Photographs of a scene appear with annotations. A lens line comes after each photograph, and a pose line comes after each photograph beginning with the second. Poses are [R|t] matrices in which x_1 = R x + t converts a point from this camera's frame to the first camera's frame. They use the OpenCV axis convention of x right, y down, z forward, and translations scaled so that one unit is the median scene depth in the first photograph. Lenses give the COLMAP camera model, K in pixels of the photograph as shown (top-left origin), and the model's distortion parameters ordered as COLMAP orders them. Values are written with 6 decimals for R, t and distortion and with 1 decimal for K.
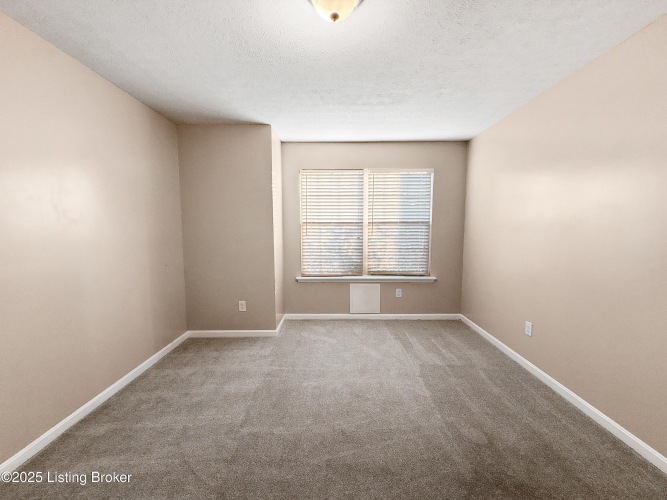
lens RADIAL K [[266.8, 0, 333.9], [0, 266.8, 248.5], [0, 0, 1]] dist [-0.000609, 0.000081]
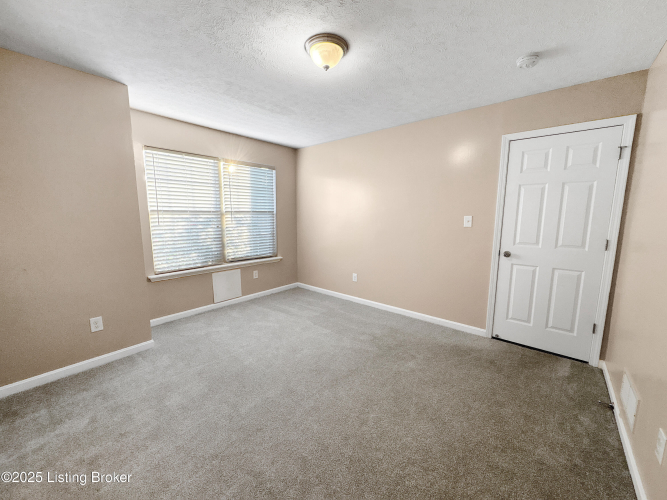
lens RADIAL K [[266.8, 0, 333.9], [0, 266.8, 248.5], [0, 0, 1]] dist [-0.000609, 0.000081]
pose [[0.642417, -0.094969, 0.760448, -0.400716], [0.059701, 0.995478, 0.073886, -0.006399], [-0.764026, -0.002066, 0.645182, 0.021867]]
